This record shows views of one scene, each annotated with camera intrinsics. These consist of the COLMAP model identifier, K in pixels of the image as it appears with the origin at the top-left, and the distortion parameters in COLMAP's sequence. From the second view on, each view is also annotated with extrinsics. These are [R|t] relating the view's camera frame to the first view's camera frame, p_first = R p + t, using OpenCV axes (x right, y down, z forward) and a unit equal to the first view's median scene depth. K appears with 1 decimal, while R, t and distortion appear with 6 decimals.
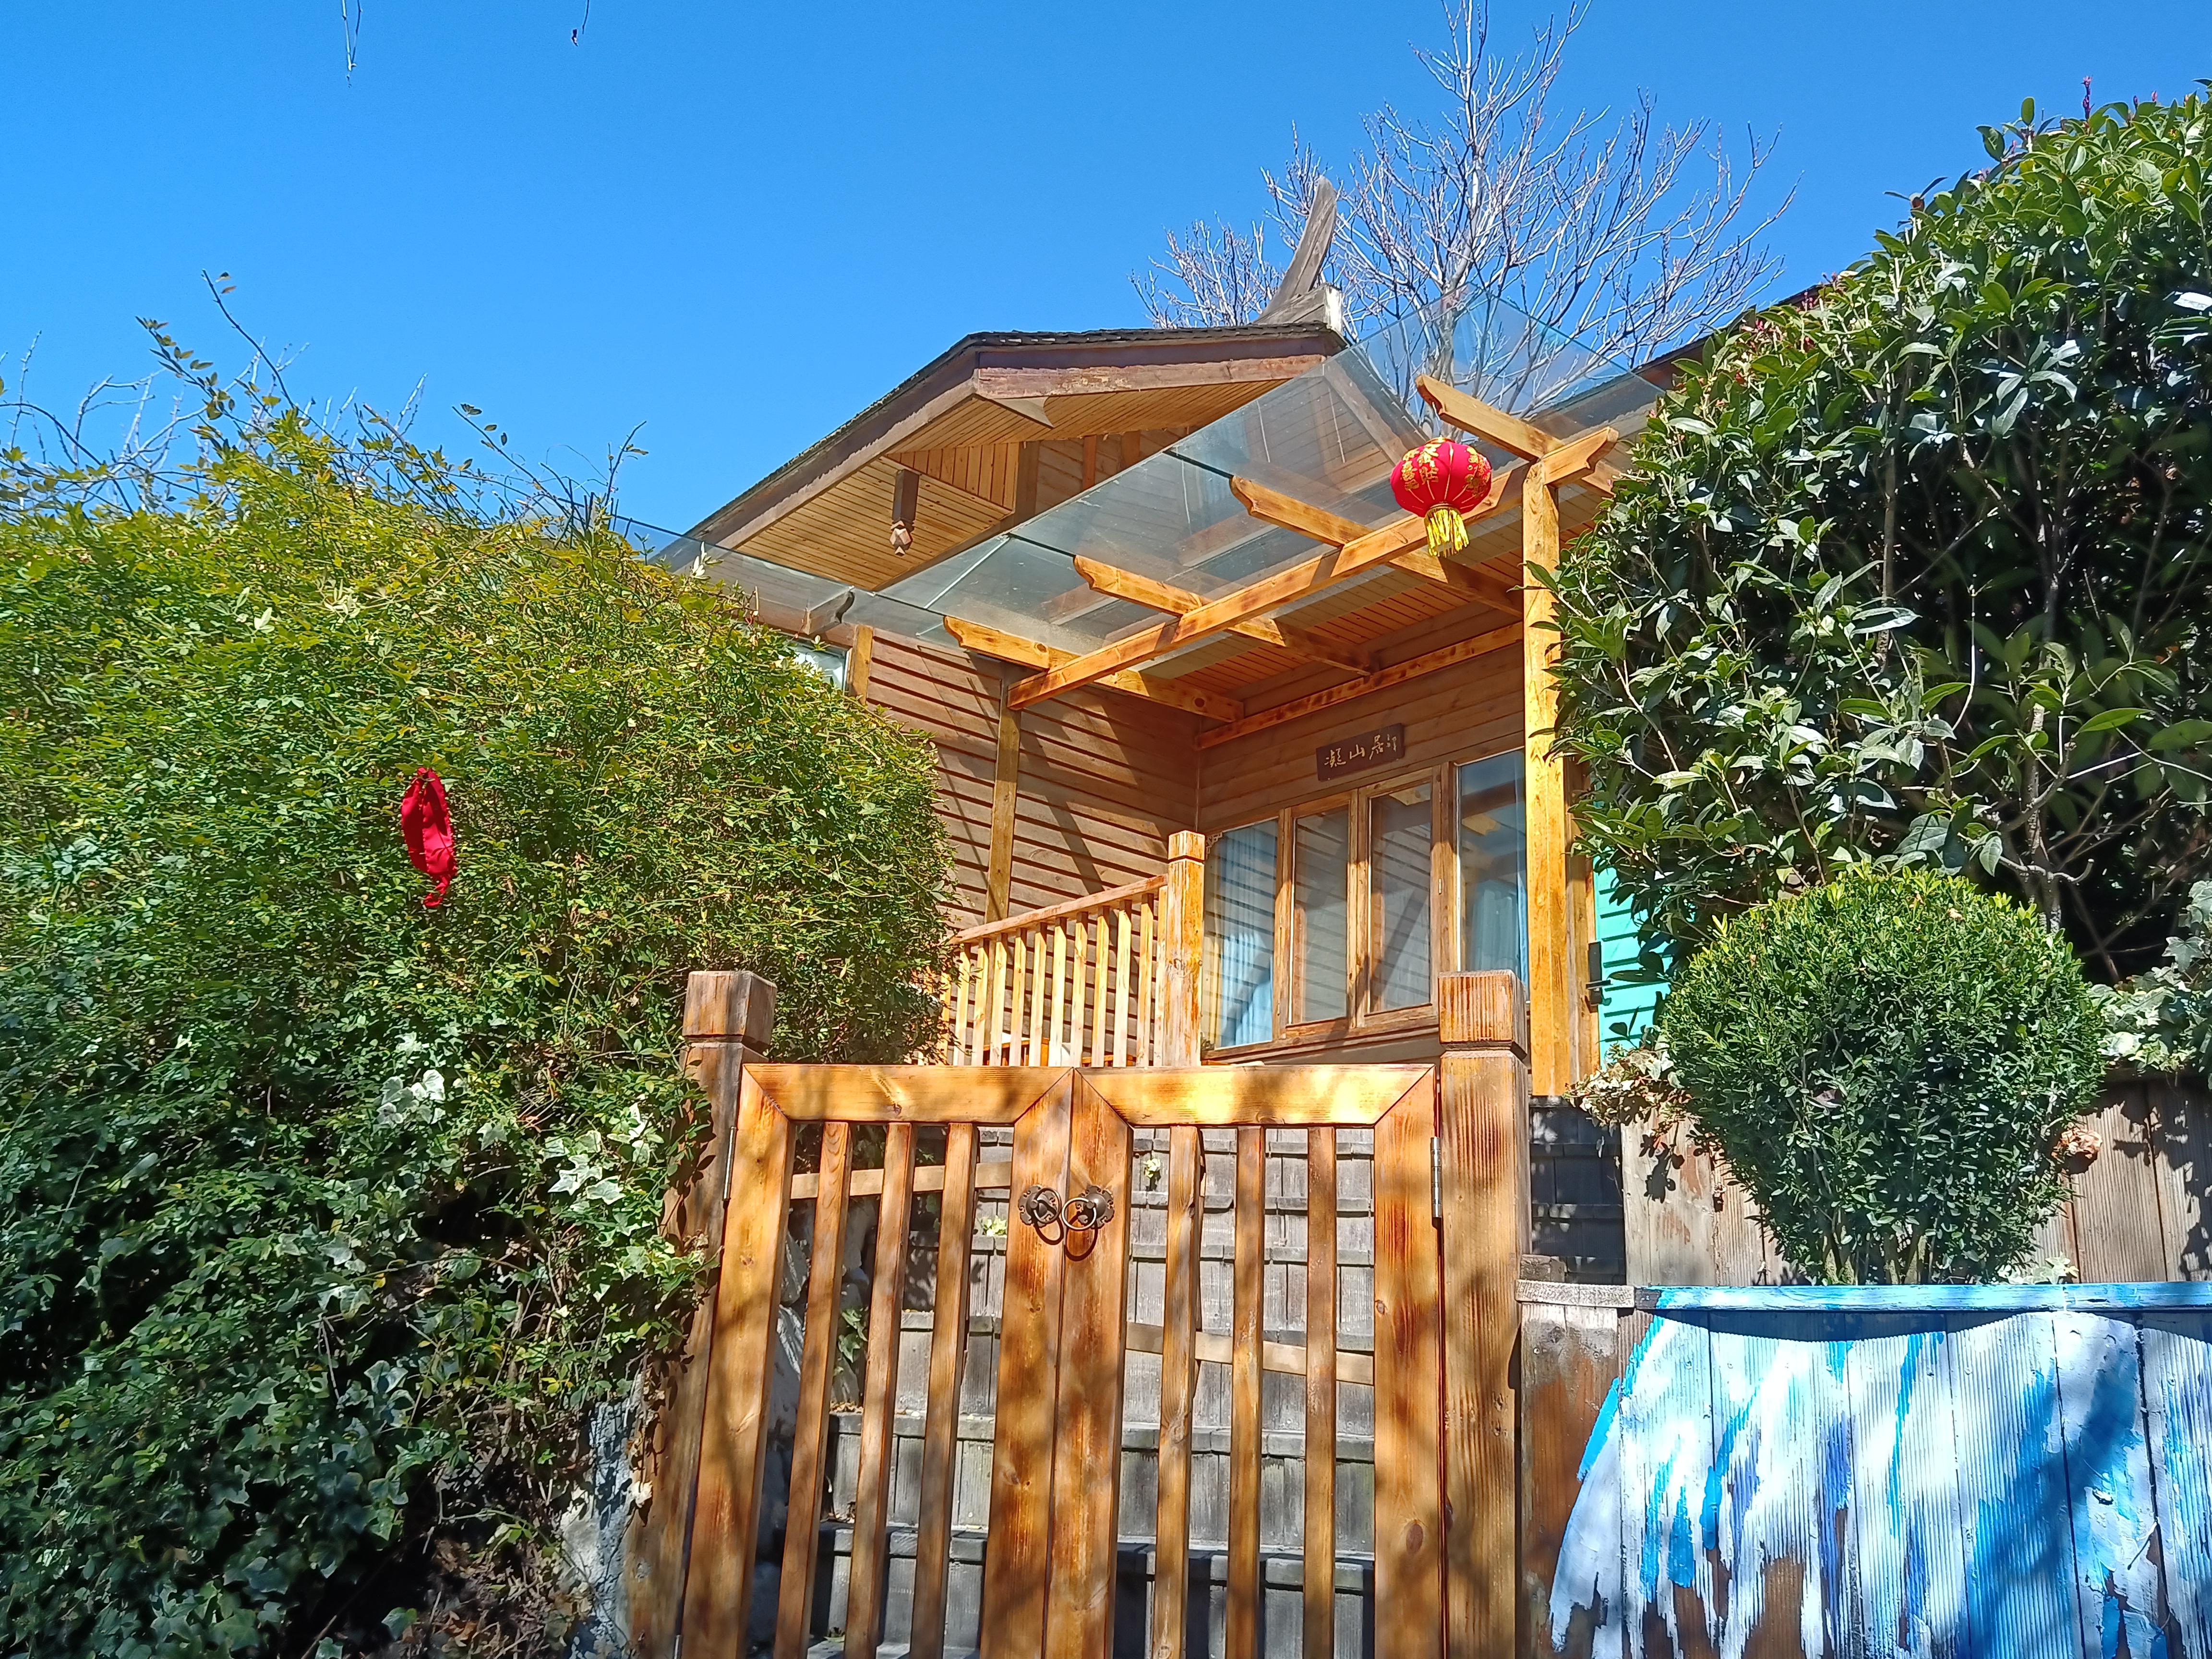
lens RADIAL K [[1757.6, 0, 1106.0], [0, 1757.6, 829.5], [0, 0, 1]] dist [0.018579, -0.020178]
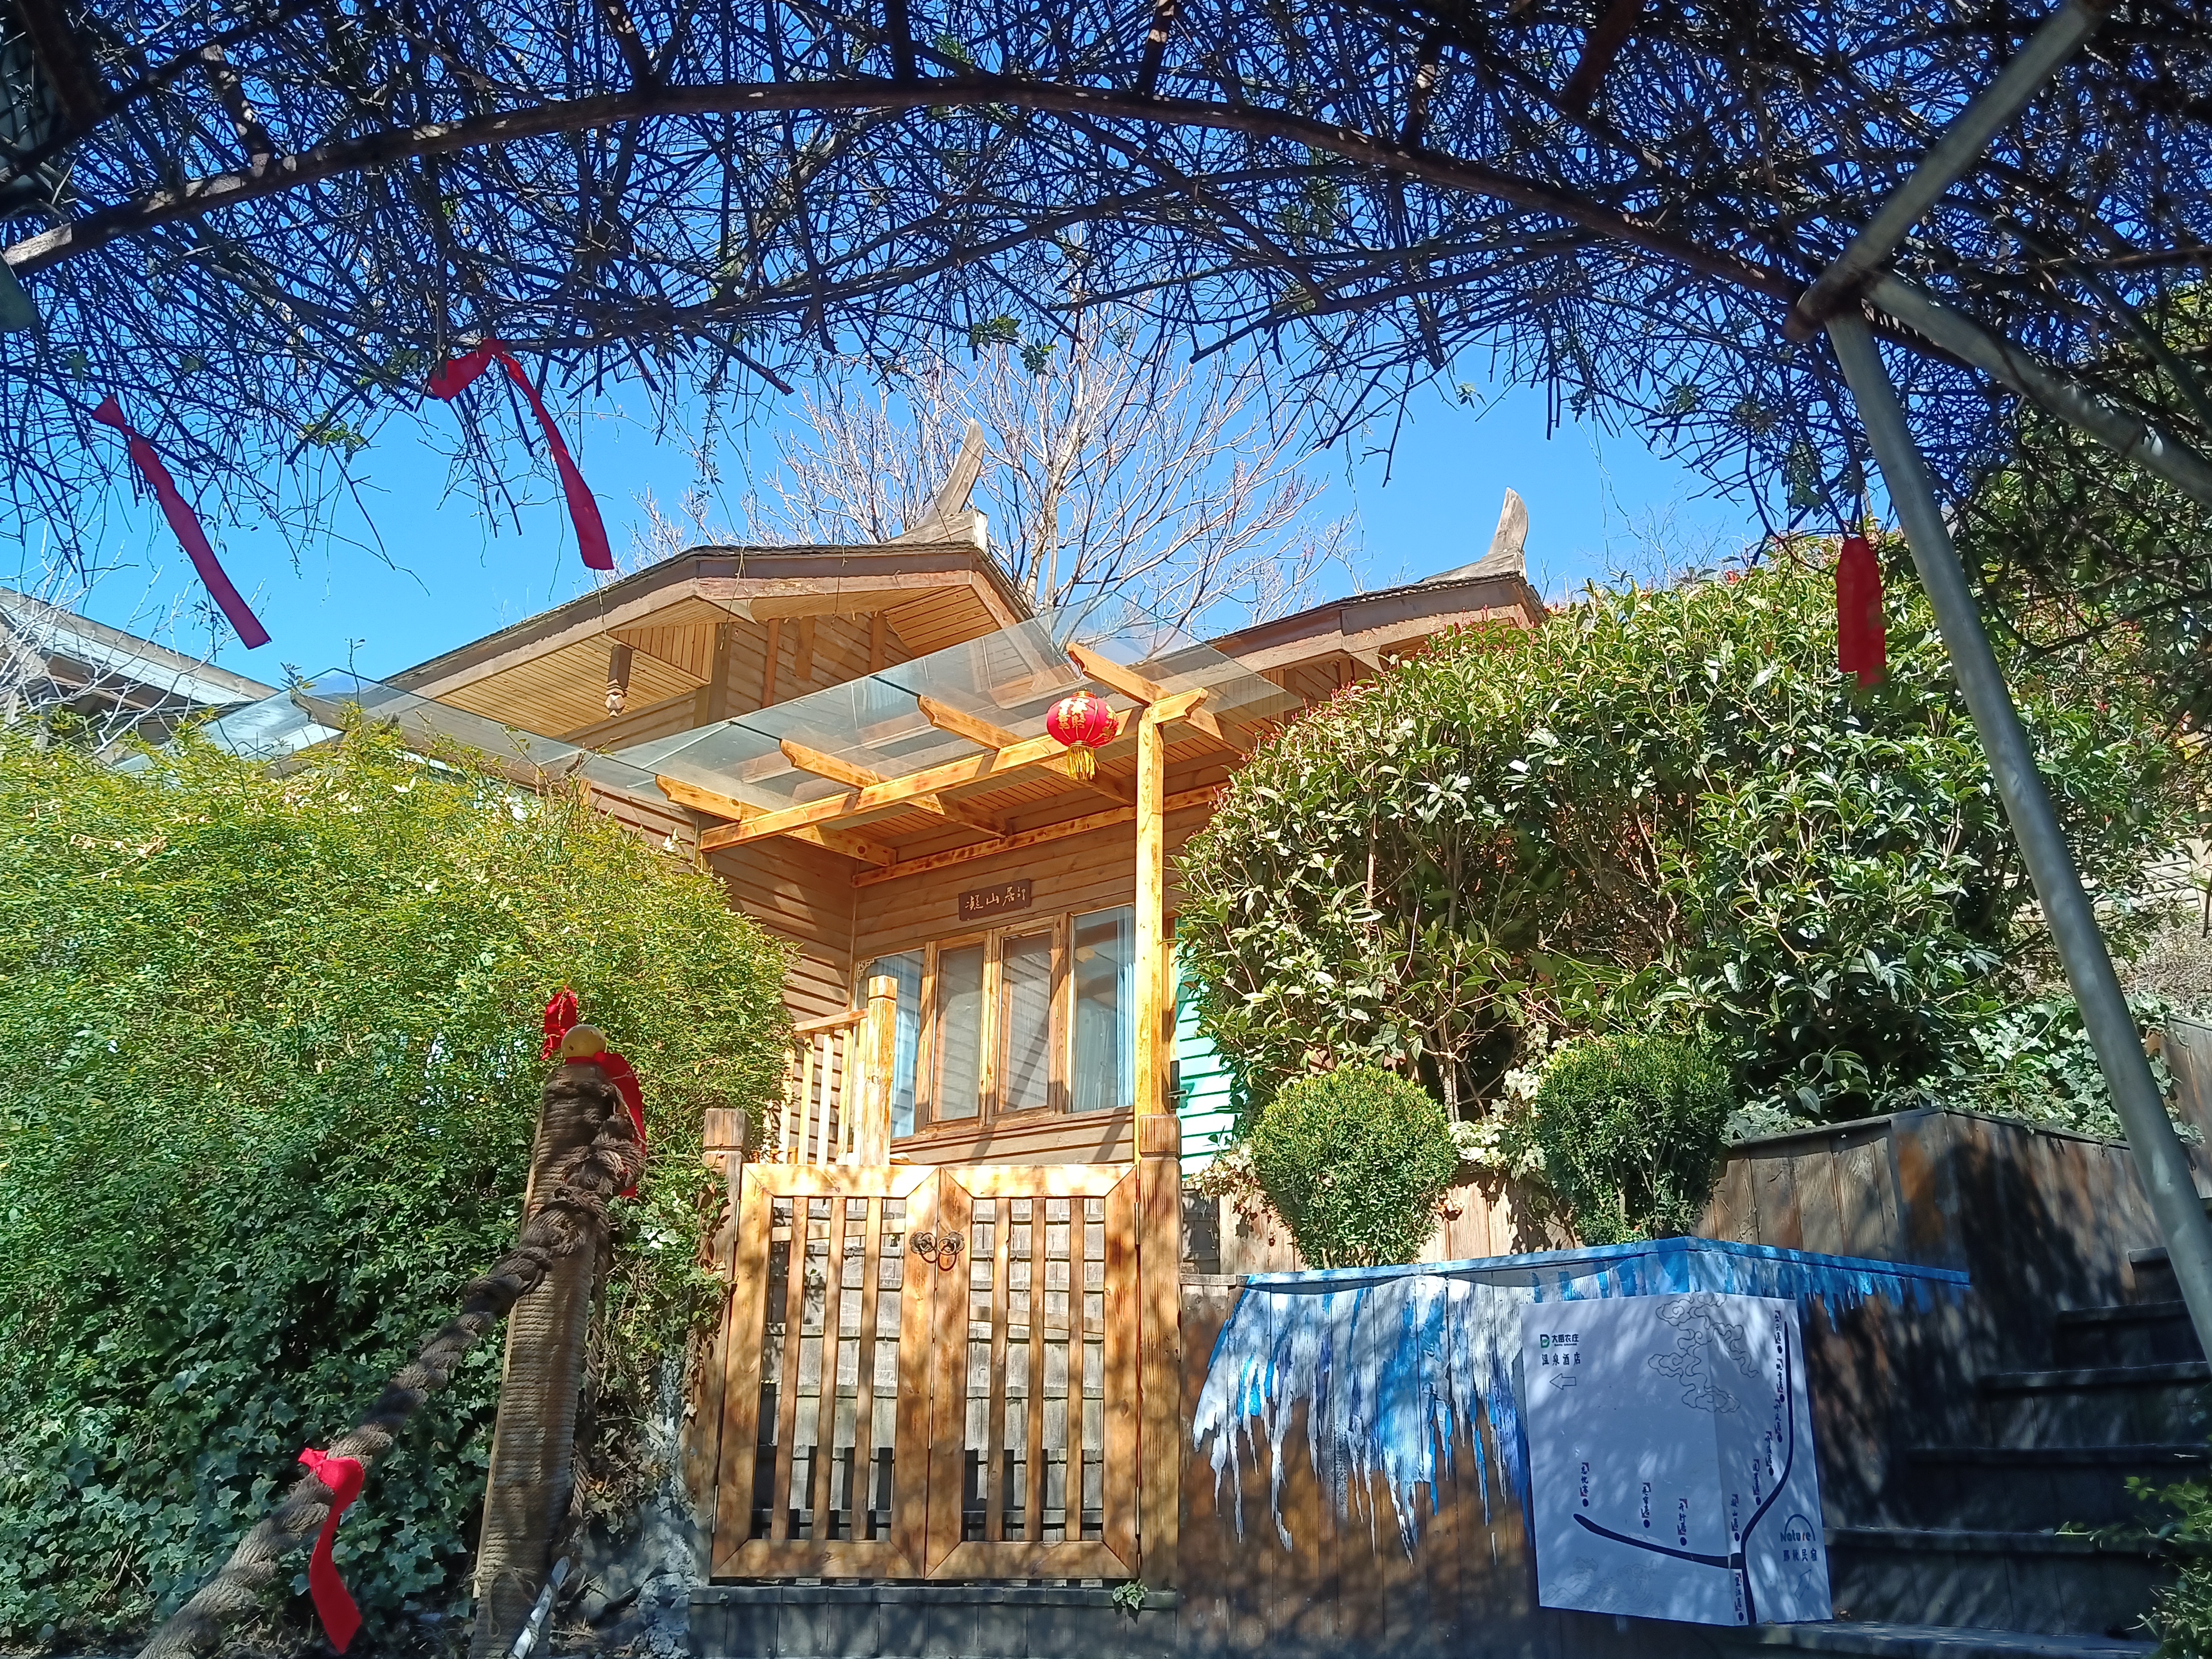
lens RADIAL K [[1749.1, 0, 1106.0], [0, 1749.1, 829.5], [0, 0, 1]] dist [0.056288, -0.096588]
pose [[0.968614, 0.047739, 0.243942, -0.294543], [-0.036102, 0.997997, -0.051954, -0.116240], [-0.245934, 0.041516, 0.968397, -0.766142]]
